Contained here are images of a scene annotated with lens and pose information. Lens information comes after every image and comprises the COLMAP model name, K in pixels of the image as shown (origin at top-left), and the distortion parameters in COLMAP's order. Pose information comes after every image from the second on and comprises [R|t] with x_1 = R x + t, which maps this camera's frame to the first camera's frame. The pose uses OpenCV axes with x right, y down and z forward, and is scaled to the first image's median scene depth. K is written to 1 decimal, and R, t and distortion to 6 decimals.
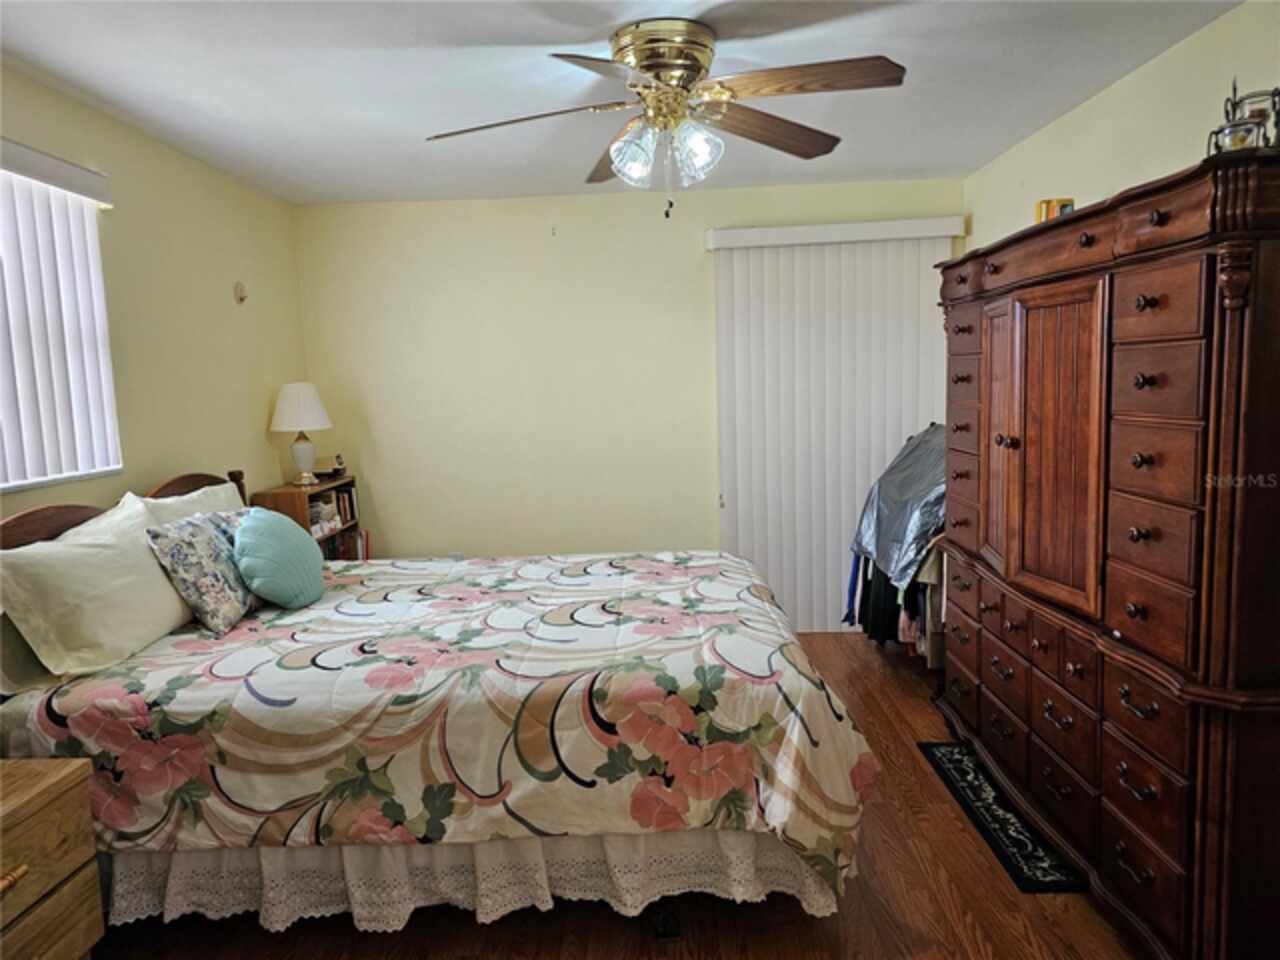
lens RADIAL K [[859.5, 0, 641.9], [0, 859.5, 481.2], [0, 0, 1]] dist [0.030892, -0.028399]
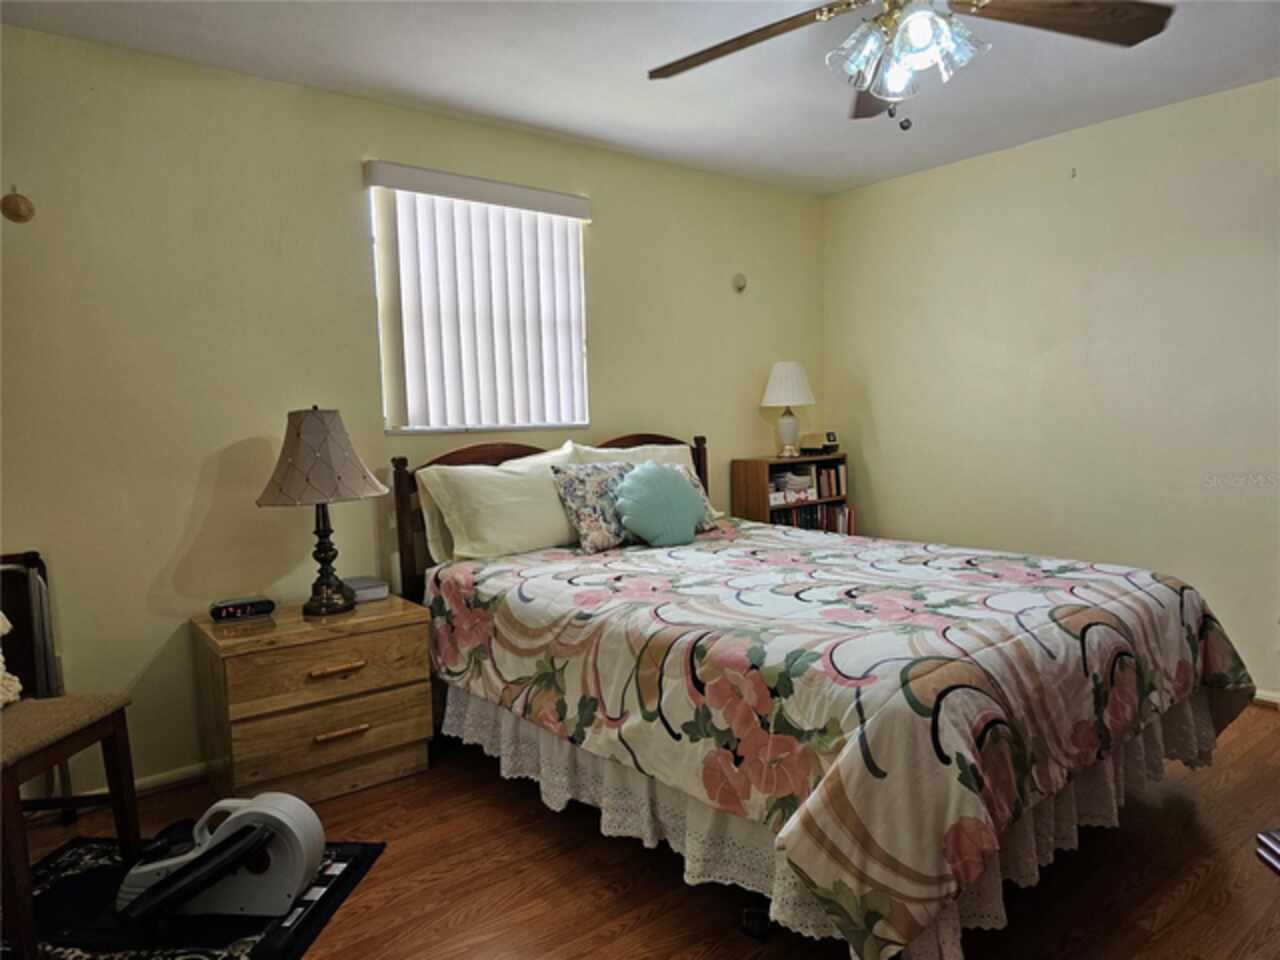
lens RADIAL K [[859.5, 0, 637.7], [0, 859.5, 478.0], [0, 0, 1]] dist [0.030892, -0.028399]
pose [[0.659953, 0.081488, -0.746875, 0.609407], [-0.088423, 0.995616, 0.030494, 0.029636], [0.746086, 0.045916, 0.664265, 0.290448]]
